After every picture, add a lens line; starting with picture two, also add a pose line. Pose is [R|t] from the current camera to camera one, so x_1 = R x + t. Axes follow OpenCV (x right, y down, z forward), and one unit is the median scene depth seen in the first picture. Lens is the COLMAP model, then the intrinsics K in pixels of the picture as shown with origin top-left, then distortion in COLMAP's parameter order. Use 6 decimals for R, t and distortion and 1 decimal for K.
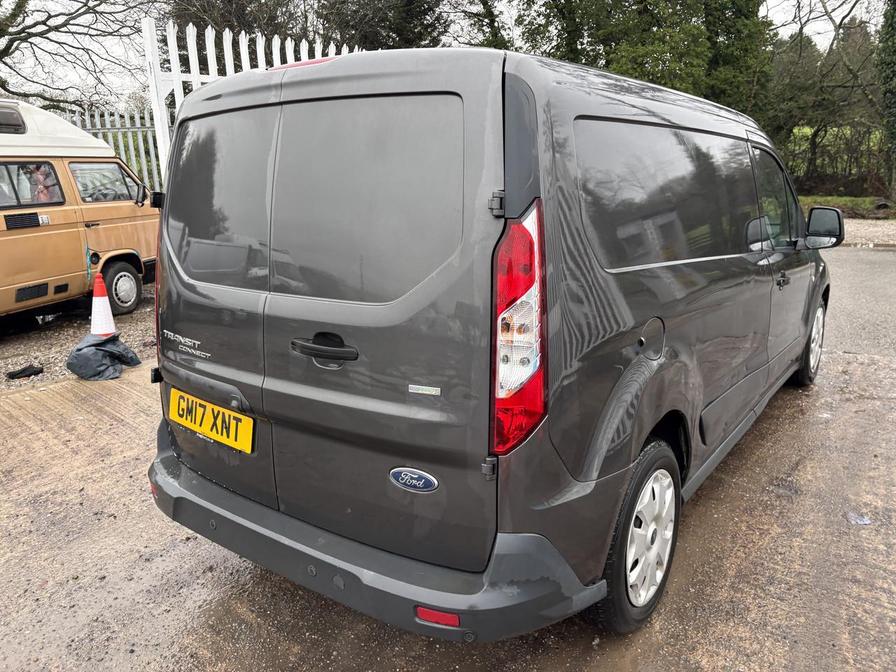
lens RADIAL K [[661.3, 0, 468.4], [0, 661.3, 329.9], [0, 0, 1]] dist [0.042349, -0.038026]
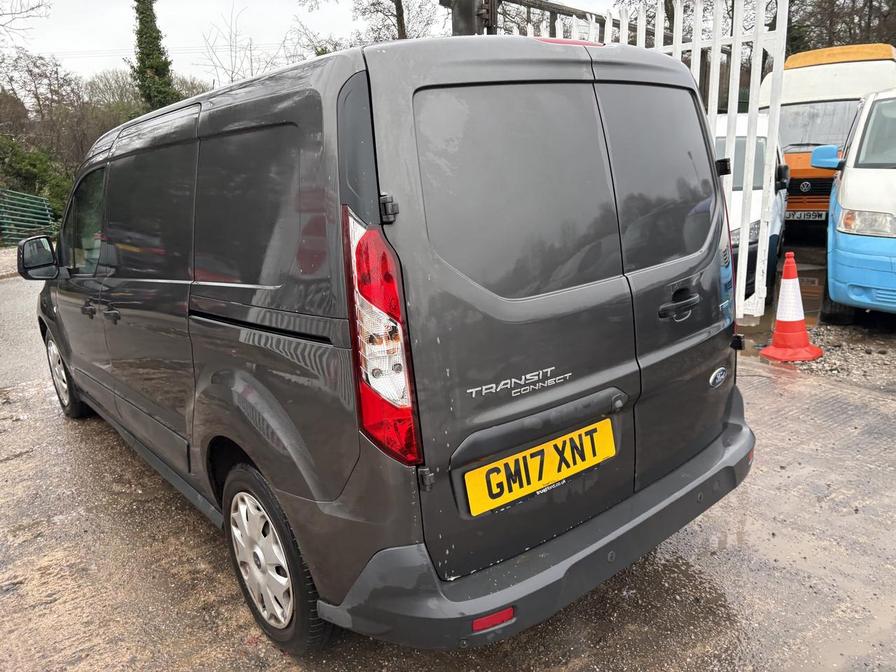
lens RADIAL K [[661.3, 0, 448.7], [0, 661.3, 340.5], [0, 0, 1]] dist [0.042349, -0.038026]
pose [[0.269368, -0.254340, 0.928844, -1.168981], [0.284076, 0.942563, 0.175714, -0.188221], [-0.920186, 0.216530, 0.326149, 0.839725]]
